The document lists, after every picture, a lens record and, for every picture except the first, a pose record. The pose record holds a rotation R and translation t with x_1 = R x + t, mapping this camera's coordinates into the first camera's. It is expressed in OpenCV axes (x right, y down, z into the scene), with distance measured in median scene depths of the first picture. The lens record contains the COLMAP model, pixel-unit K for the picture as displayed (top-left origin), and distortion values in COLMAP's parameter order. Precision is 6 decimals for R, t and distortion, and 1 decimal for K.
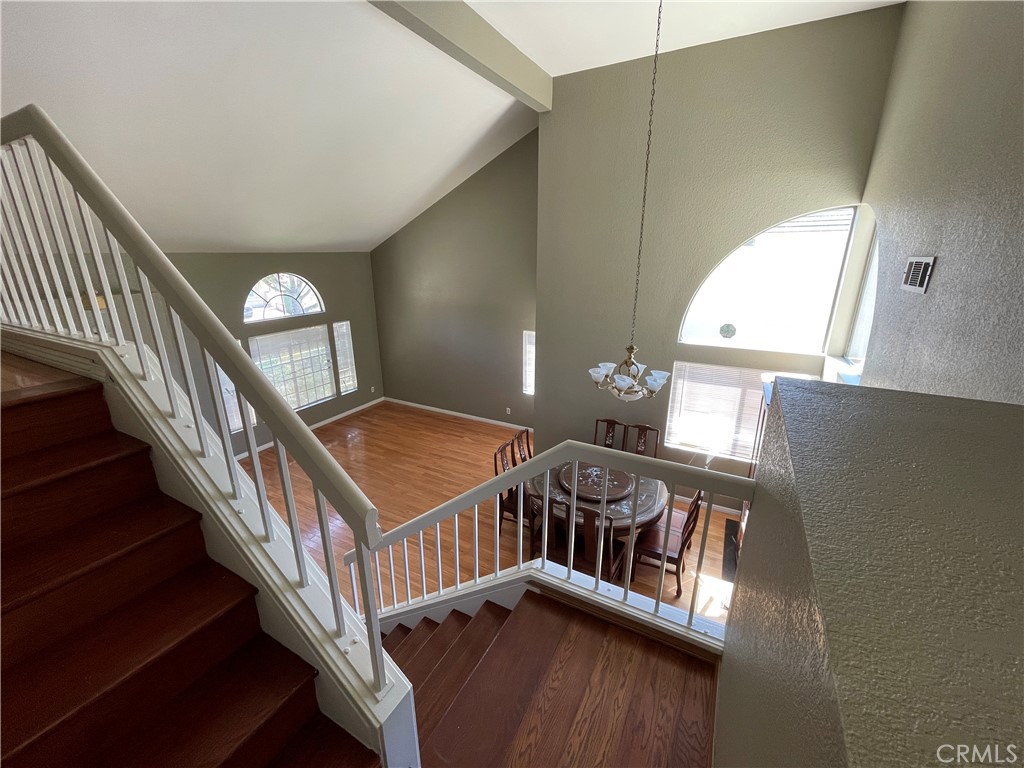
lens RADIAL K [[414.1, 0, 512.3], [0, 414.1, 381.8], [0, 0, 1]] dist [0.000297, -0.000211]
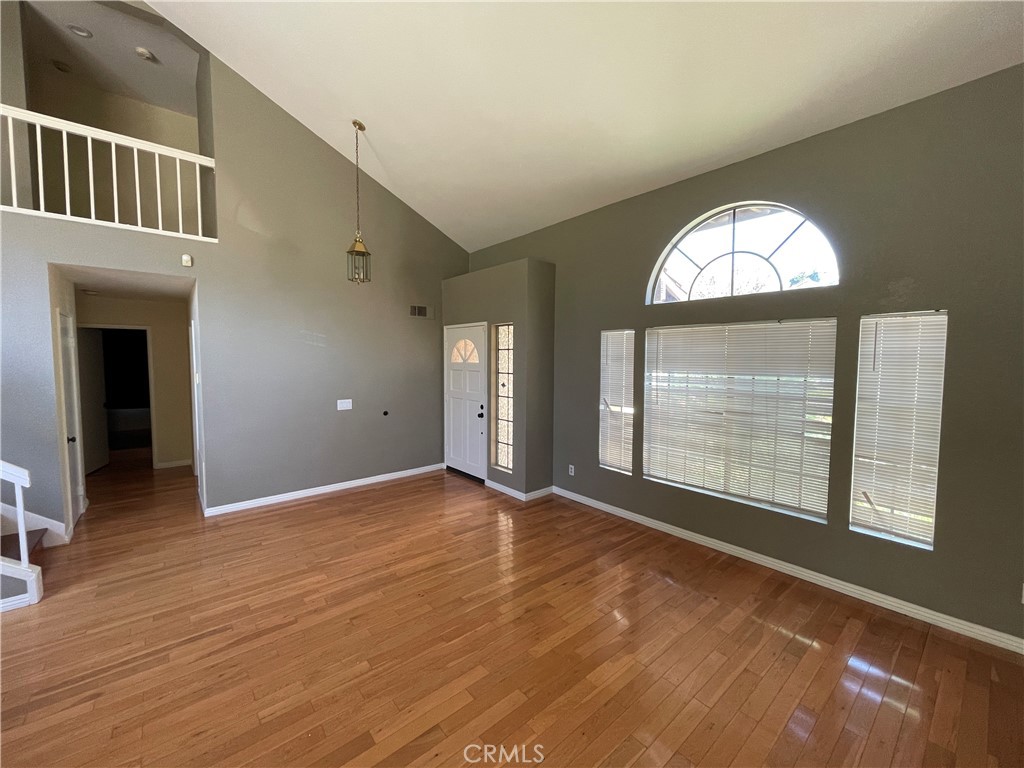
lens RADIAL K [[414.1, 0, 512.3], [0, 414.1, 381.8], [0, 0, 1]] dist [0.000297, -0.000211]
pose [[-0.366089, 0.058358, -0.928748, 0.000419], [-0.277315, 0.945845, 0.168742, -0.067979], [0.888299, 0.319330, -0.330080, 0.883548]]
